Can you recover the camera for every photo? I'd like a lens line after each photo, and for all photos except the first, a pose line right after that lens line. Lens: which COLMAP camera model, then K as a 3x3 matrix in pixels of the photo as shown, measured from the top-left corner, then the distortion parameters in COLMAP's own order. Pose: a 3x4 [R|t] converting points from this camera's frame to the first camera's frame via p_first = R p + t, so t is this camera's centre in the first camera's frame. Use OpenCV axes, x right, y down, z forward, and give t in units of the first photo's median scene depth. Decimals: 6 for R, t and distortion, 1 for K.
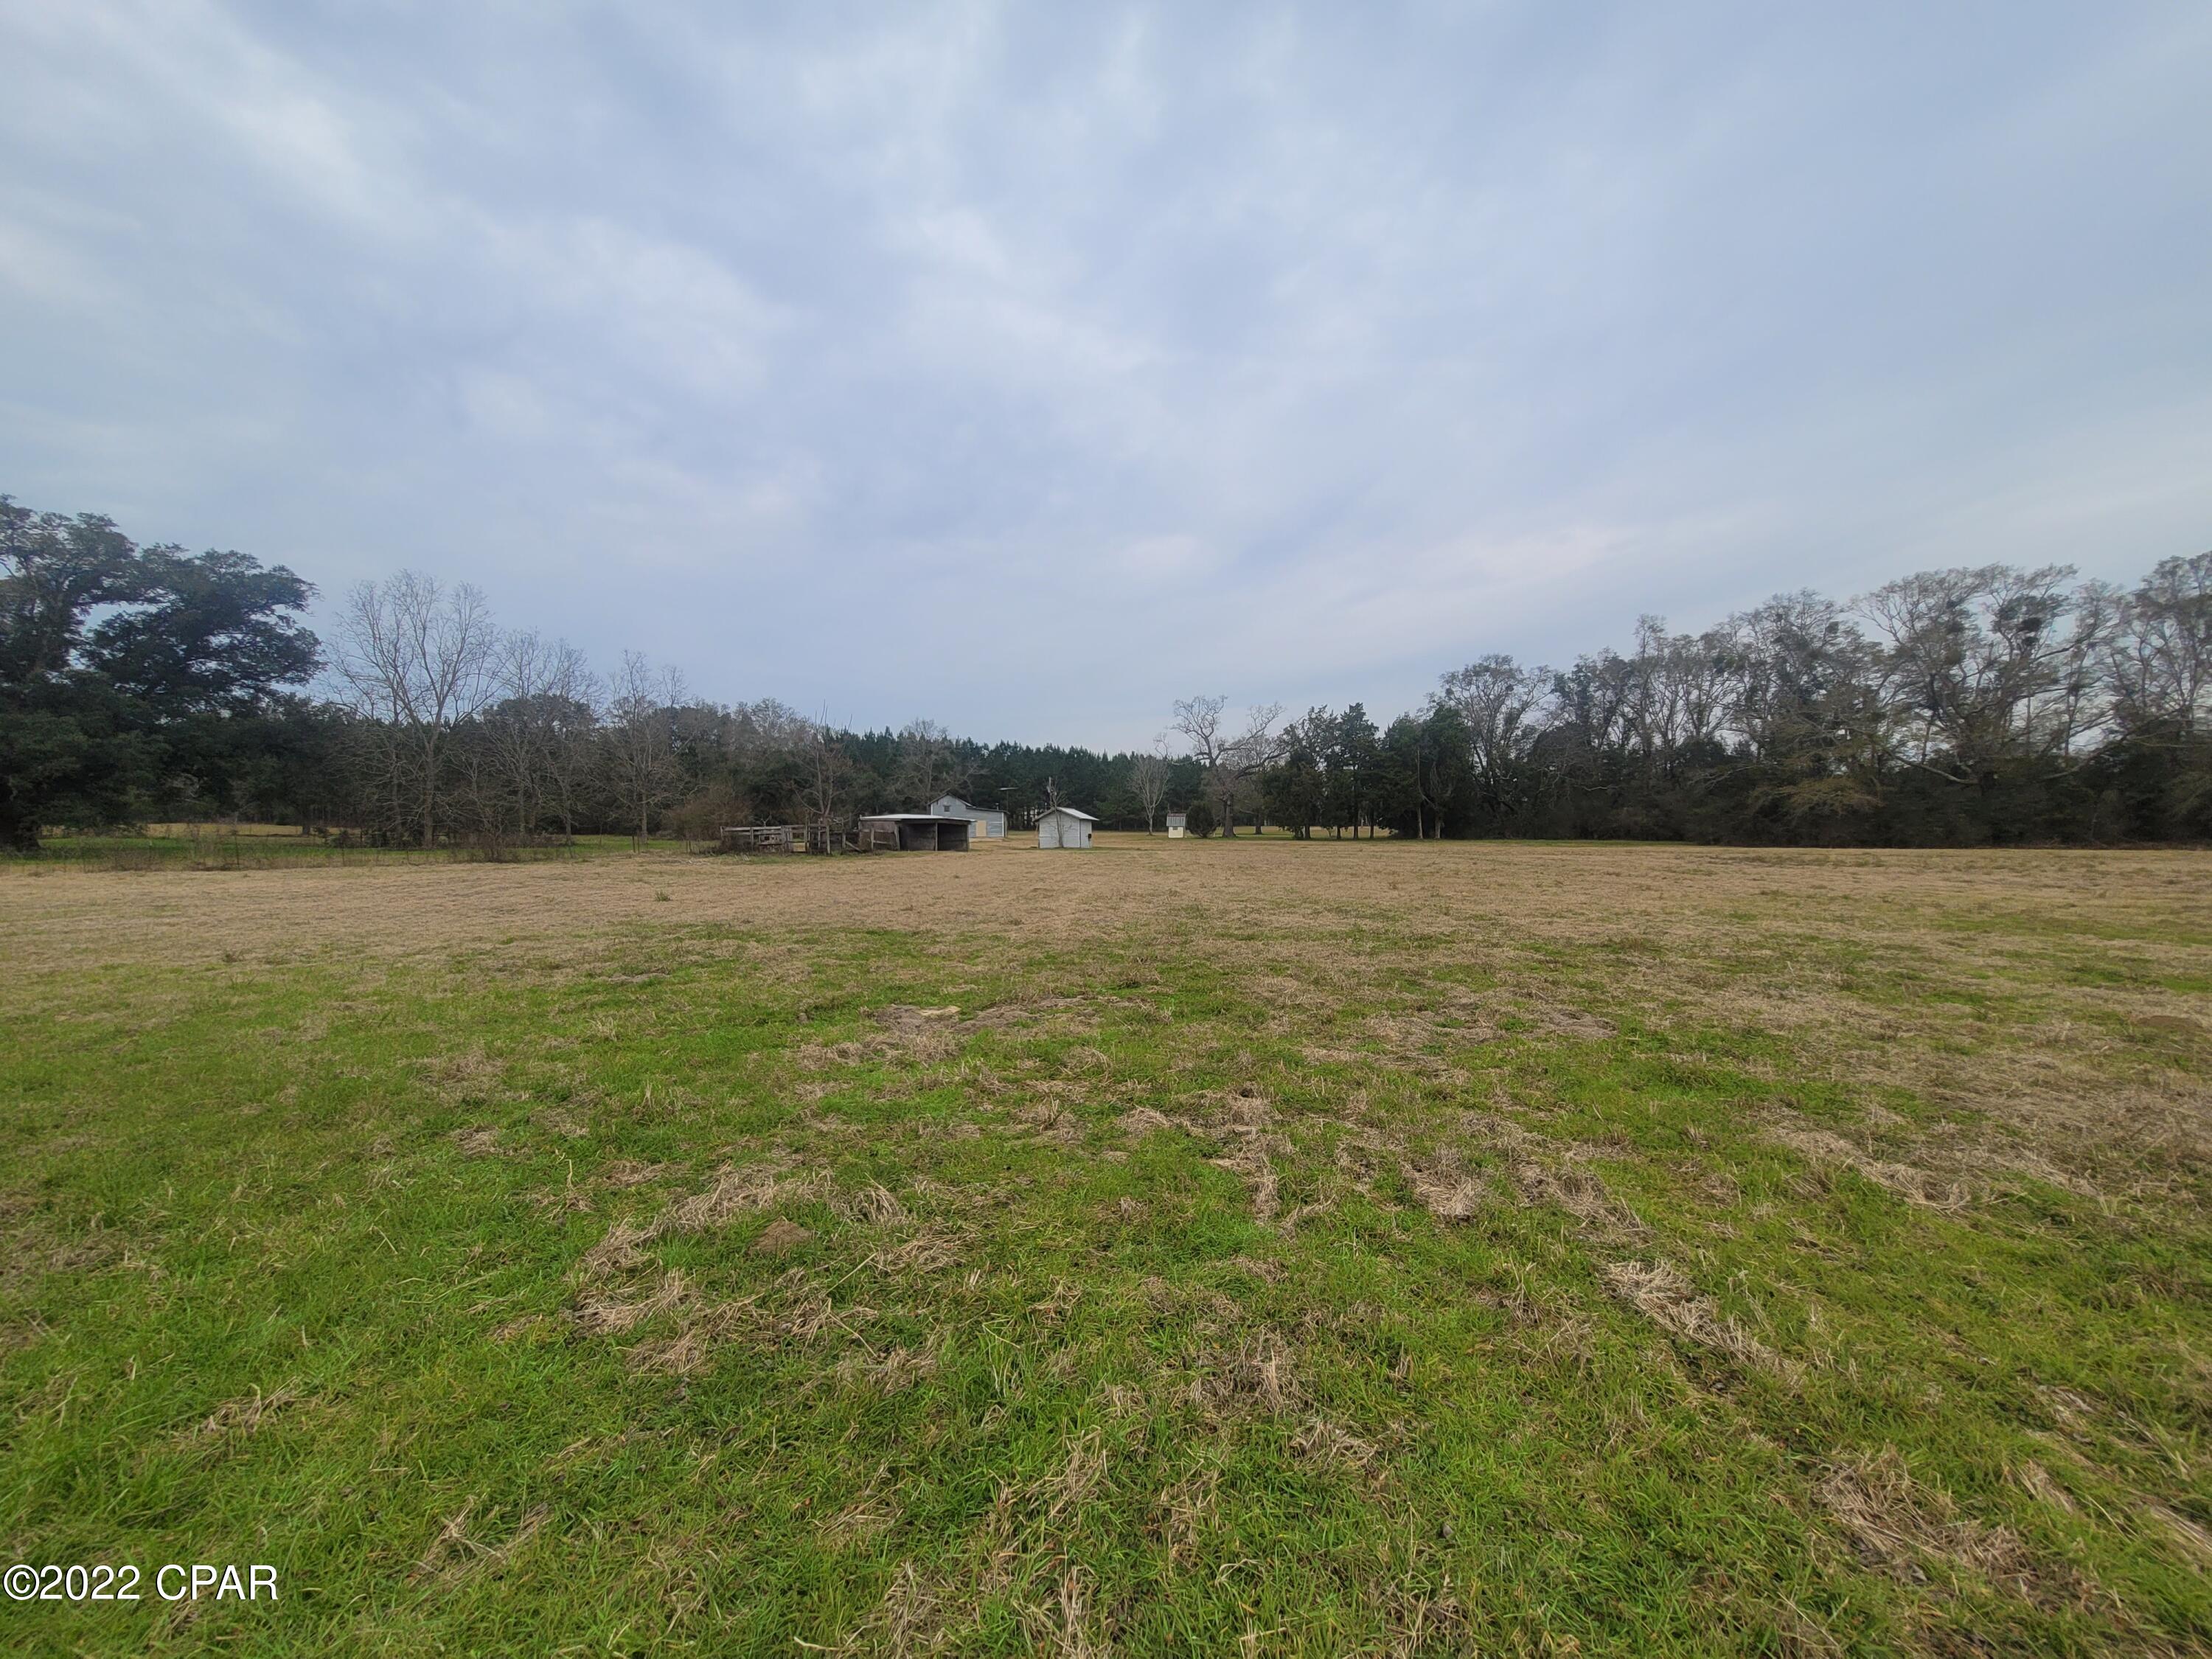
lens RADIAL K [[894.5, 0, 1101.6], [0, 894.5, 833.5], [0, 0, 1]] dist [0.008309, -0.000002]
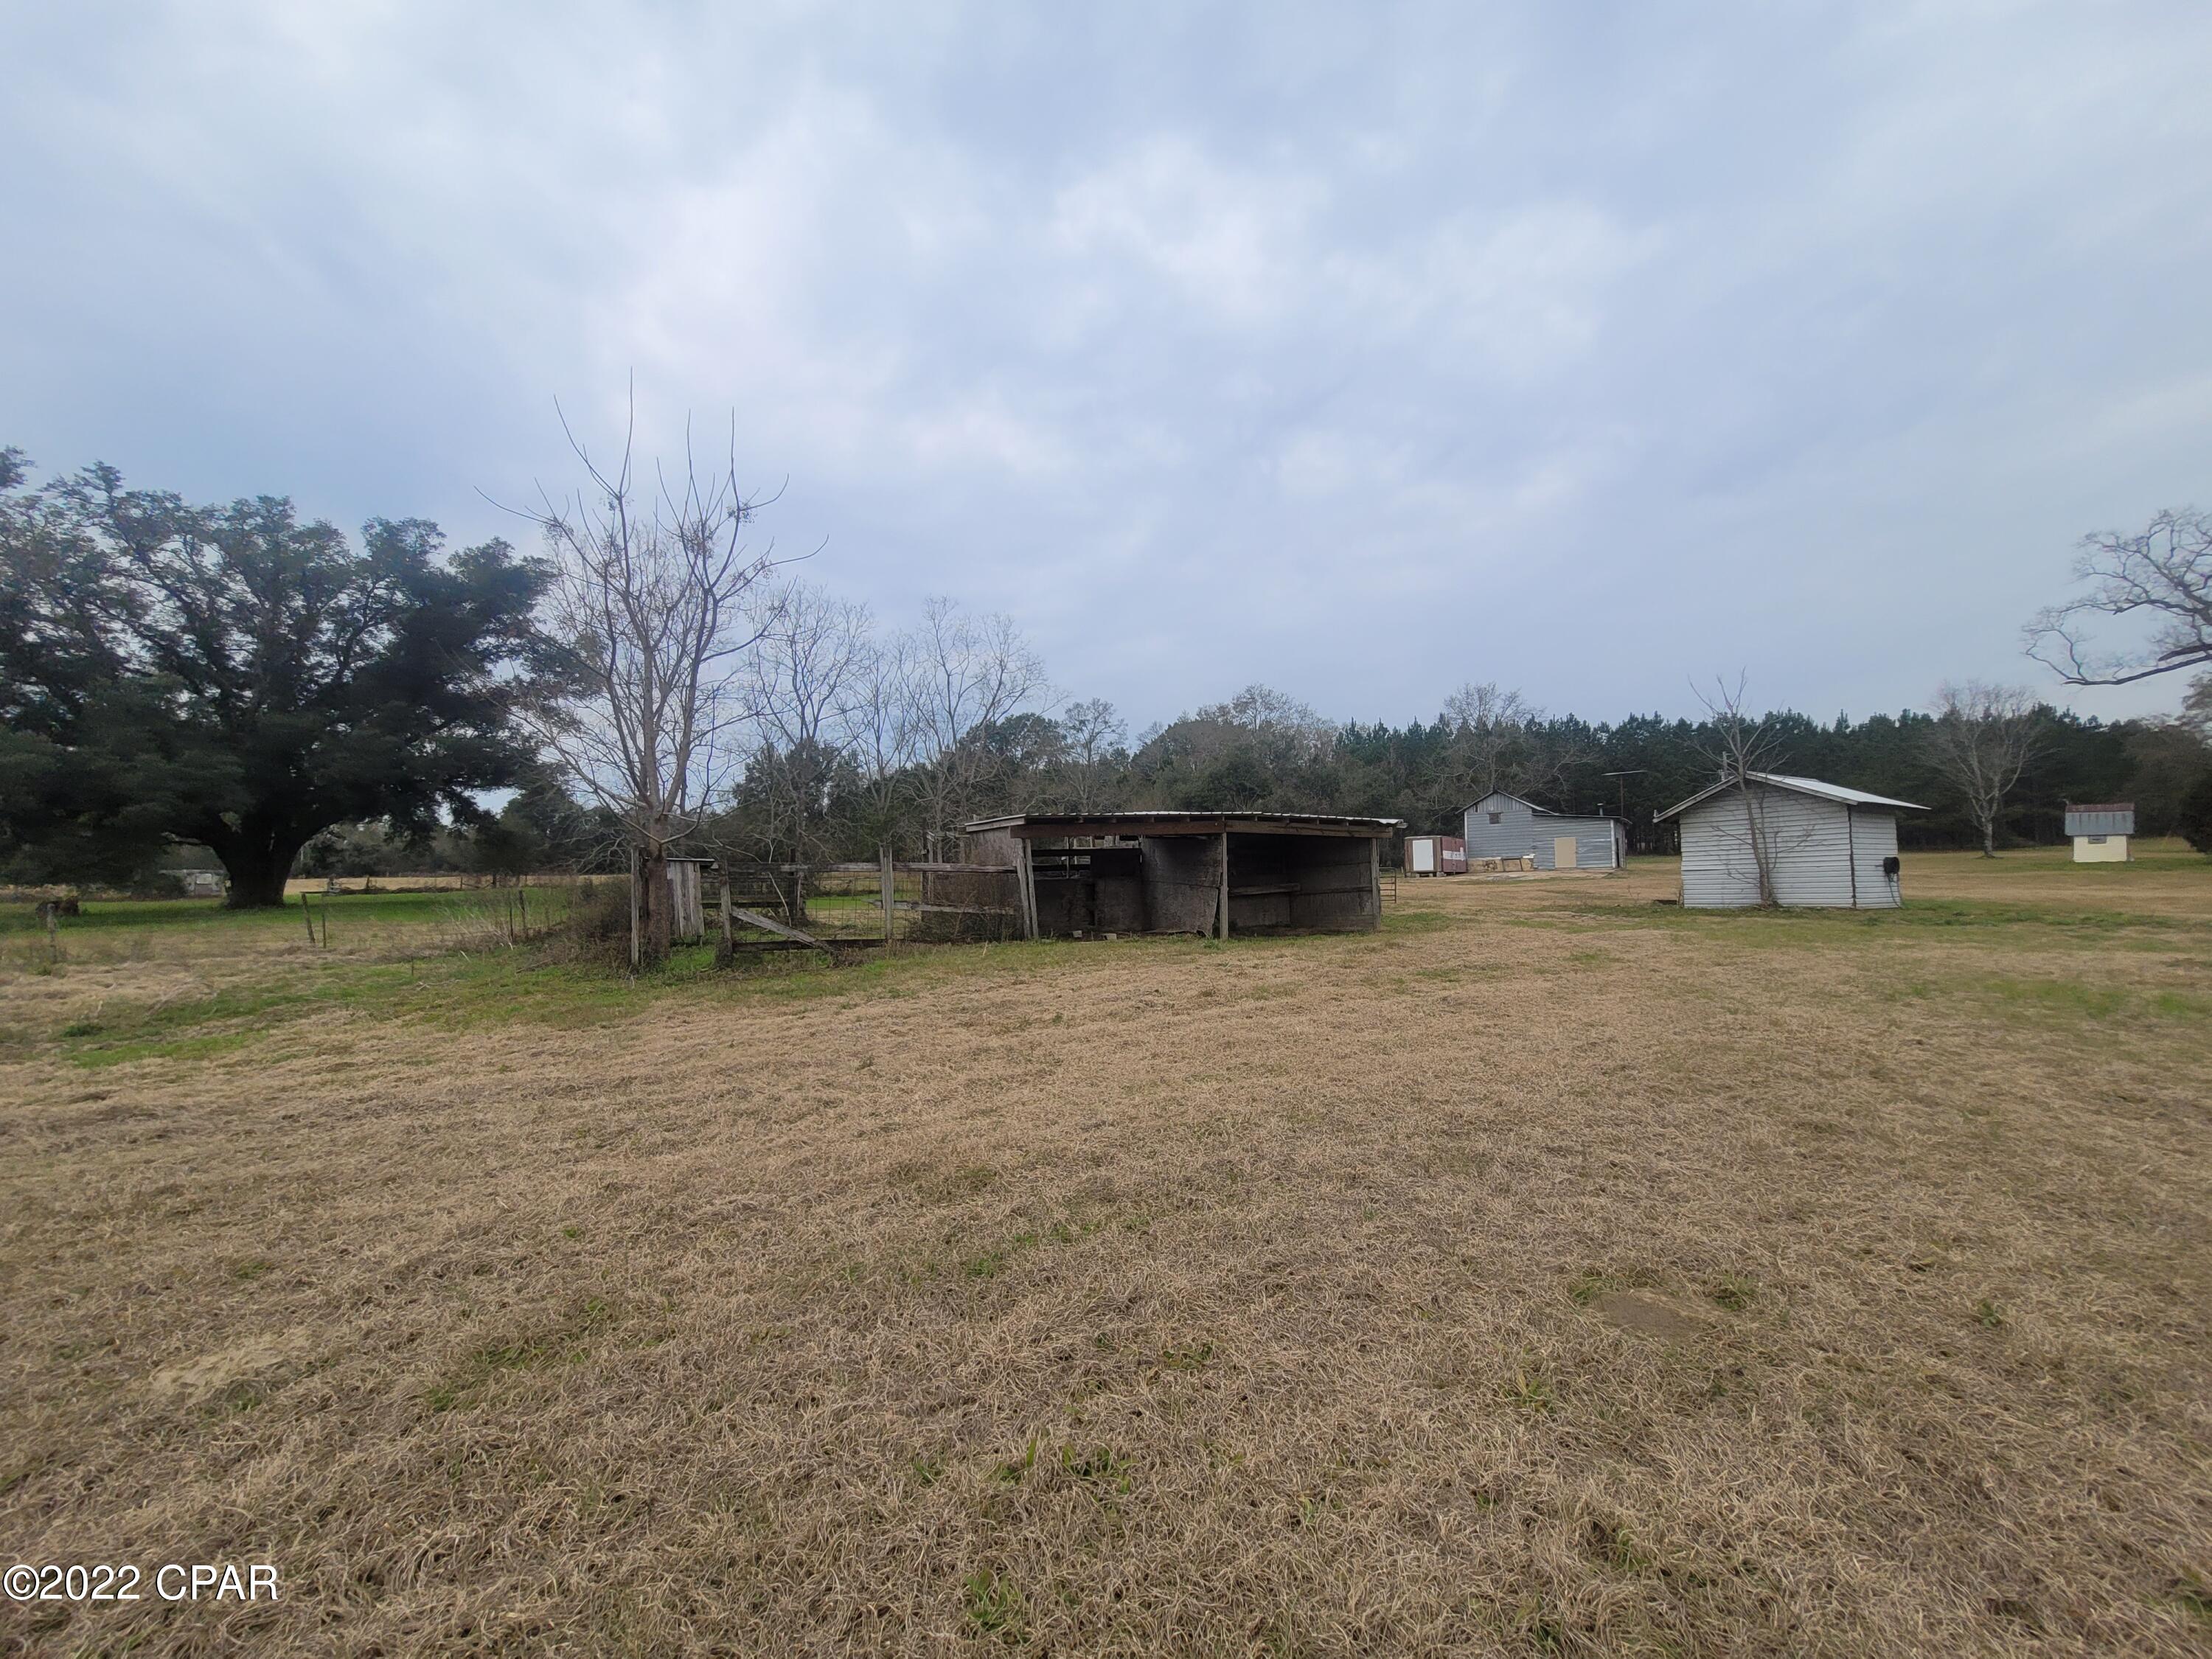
lens RADIAL K [[894.5, 0, 1098.3], [0, 894.5, 846.2], [0, 0, 1]] dist [0.008309, -0.000002]
pose [[0.782027, -0.034862, -0.622269, -0.019188], [0.021602, 0.999351, -0.028840, -0.000528], [0.622870, 0.009111, 0.782272, 0.360376]]
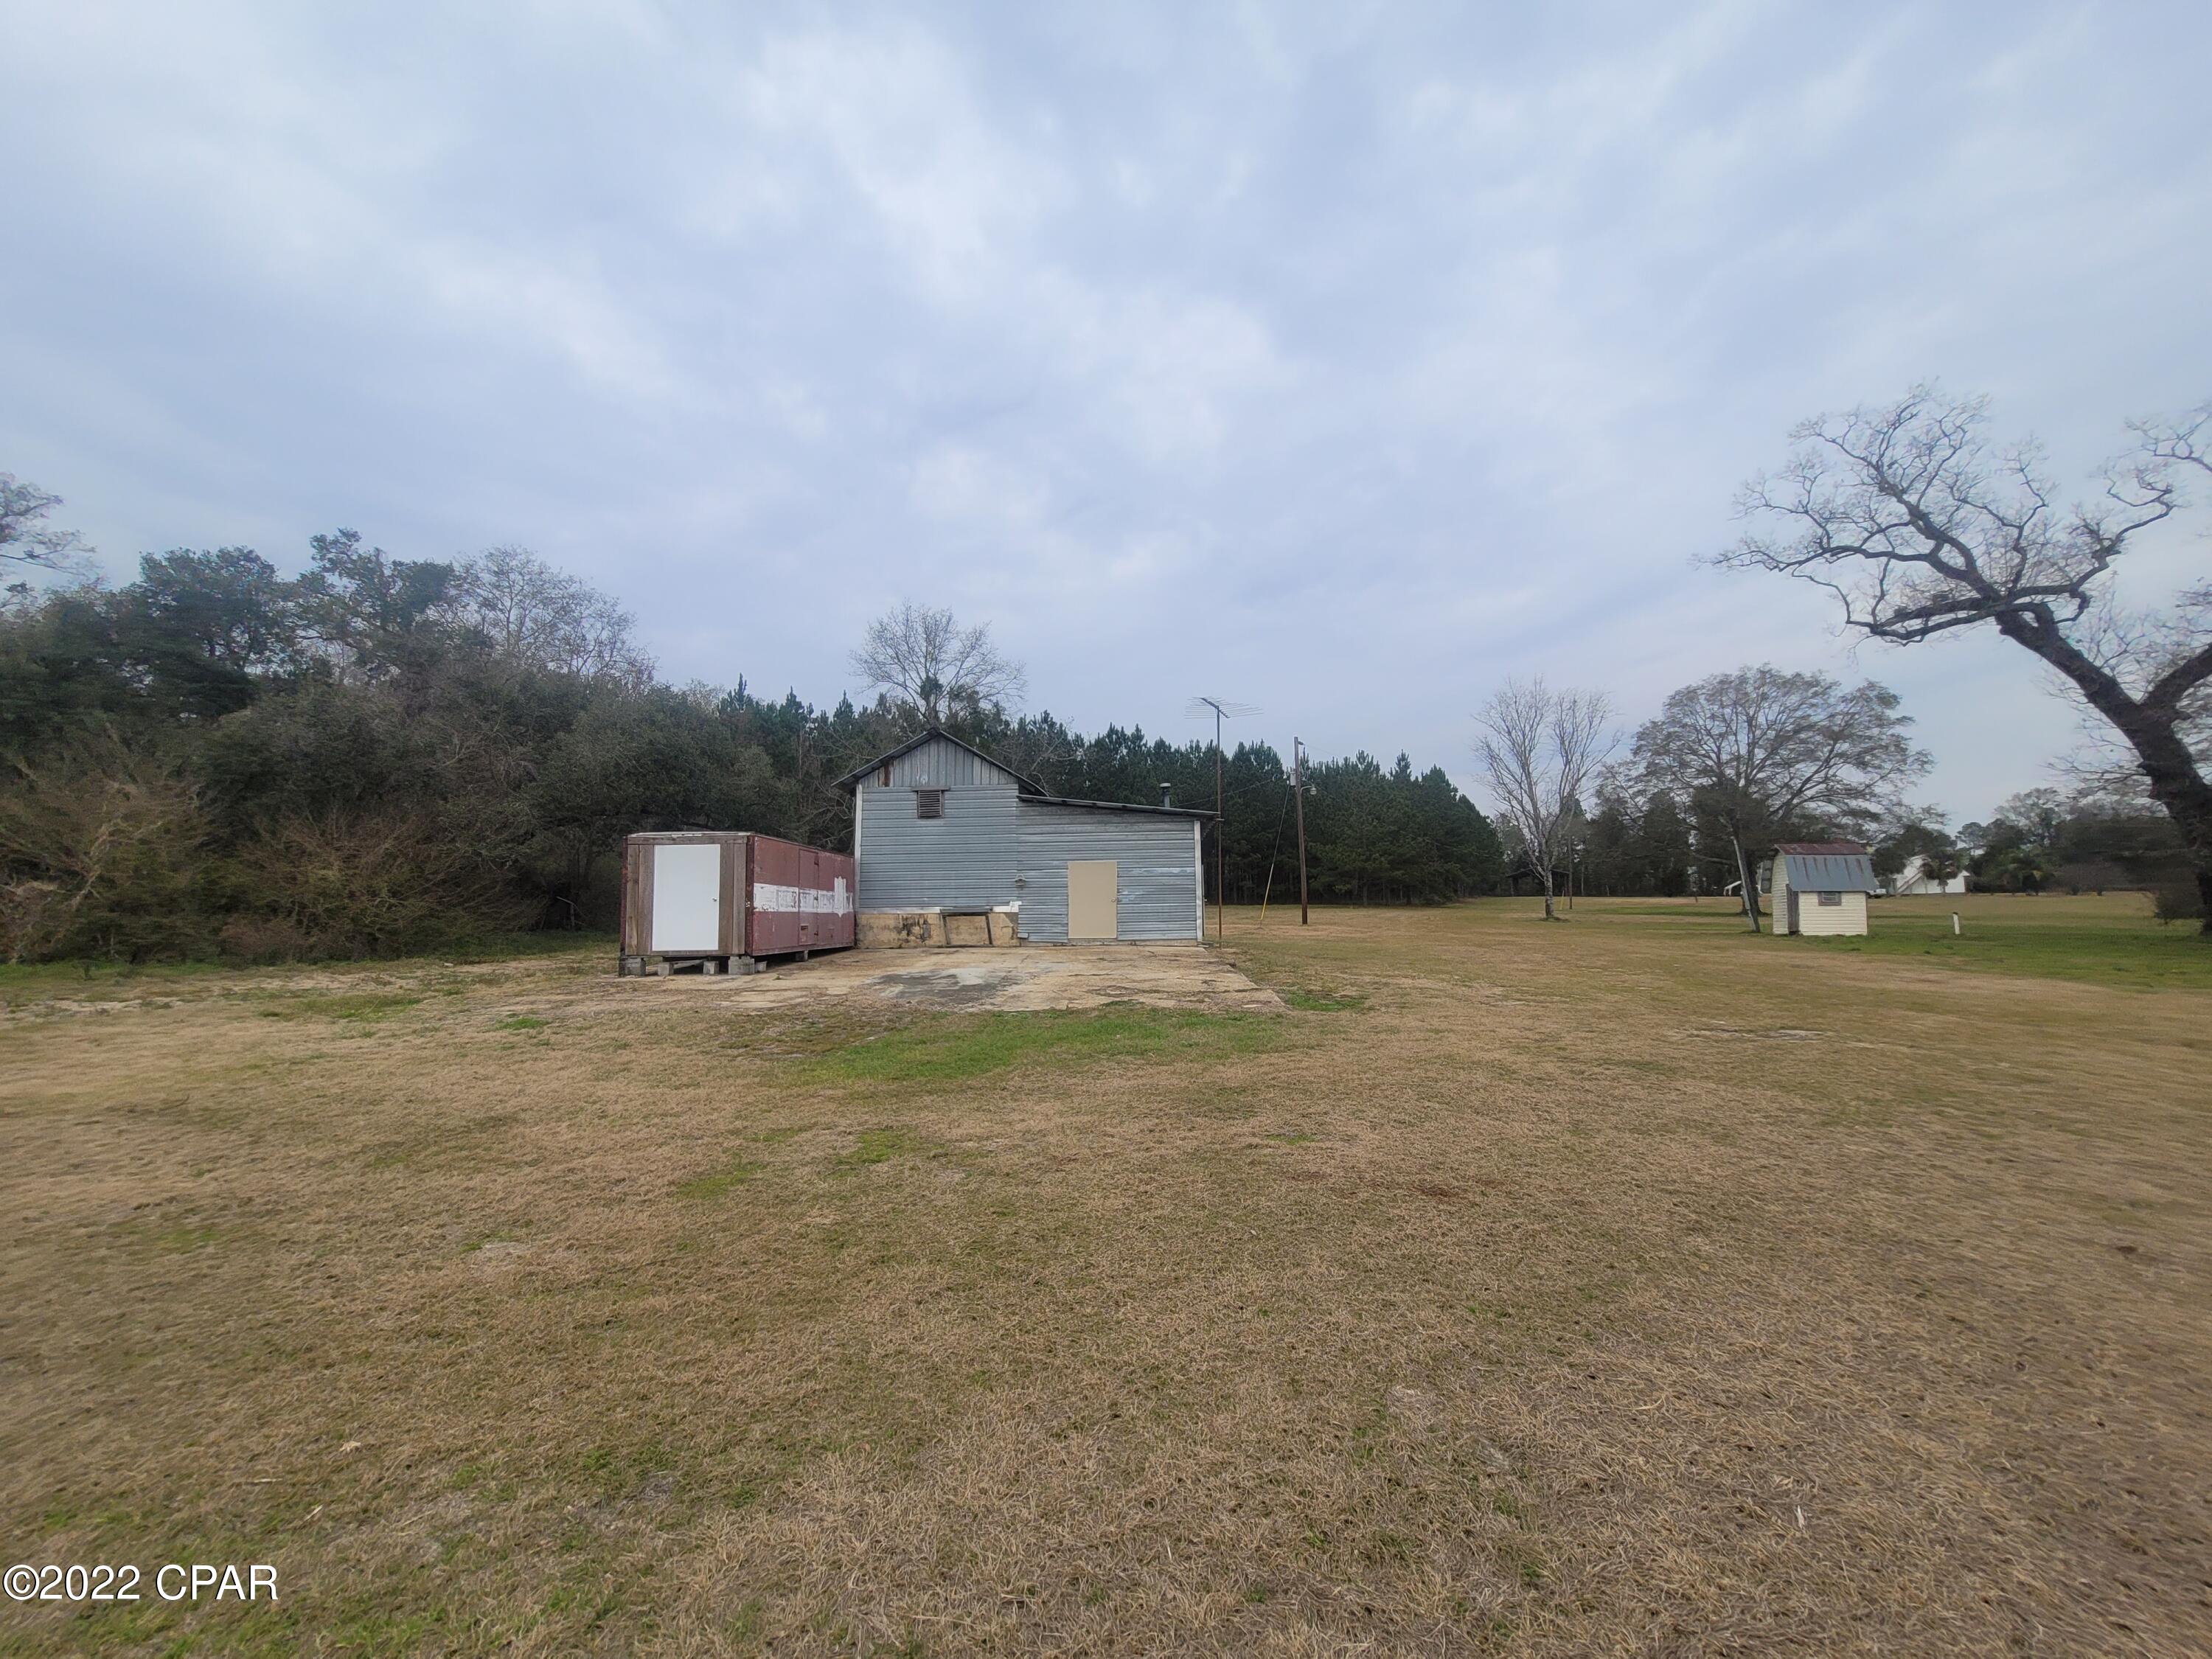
lens RADIAL K [[894.5, 0, 1097.1], [0, 894.5, 829.0], [0, 0, 1]] dist [0.008309, -0.000002]
pose [[0.995737, -0.012292, -0.091411, -0.099926], [0.004242, 0.996134, -0.087739, -0.003671], [0.092136, 0.086977, 0.991940, 0.686791]]
